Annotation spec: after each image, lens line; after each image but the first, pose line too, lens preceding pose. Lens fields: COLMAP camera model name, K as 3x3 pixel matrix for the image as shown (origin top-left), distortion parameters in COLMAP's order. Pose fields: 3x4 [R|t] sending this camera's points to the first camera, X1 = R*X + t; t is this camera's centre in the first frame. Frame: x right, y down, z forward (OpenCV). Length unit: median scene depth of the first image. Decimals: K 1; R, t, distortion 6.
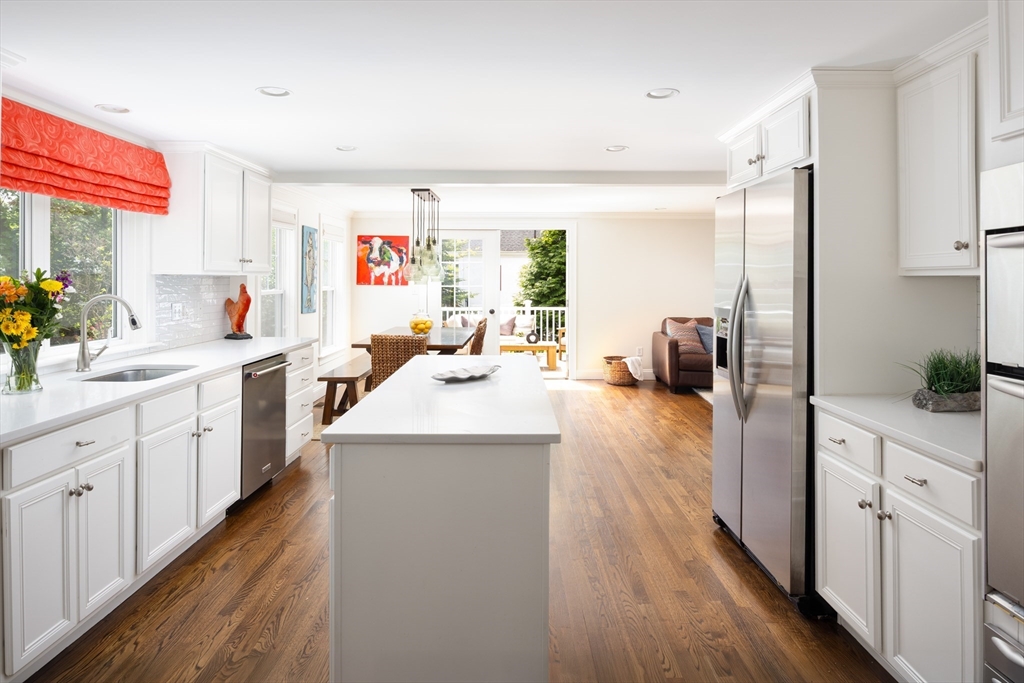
lens RADIAL K [[1252.1, 0, 512.0], [0, 1252.1, 341.5], [0, 0, 1]] dist [0.000353, -0.000092]
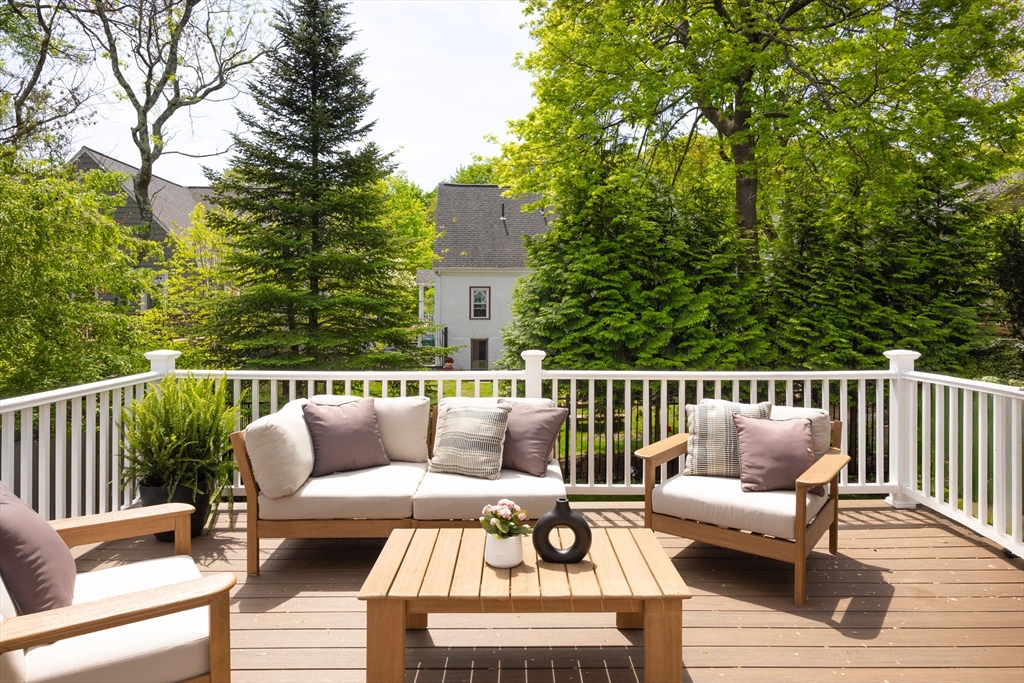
lens RADIAL K [[1252.1, 0, 512.0], [0, 1252.1, 341.5], [0, 0, 1]] dist [0.000353, -0.000092]
pose [[0.999995, 0.001246, 0.003027, 0.003804], [-0.001176, 0.999736, -0.022967, -0.017838], [-0.003055, 0.022964, 0.999732, 0.429603]]
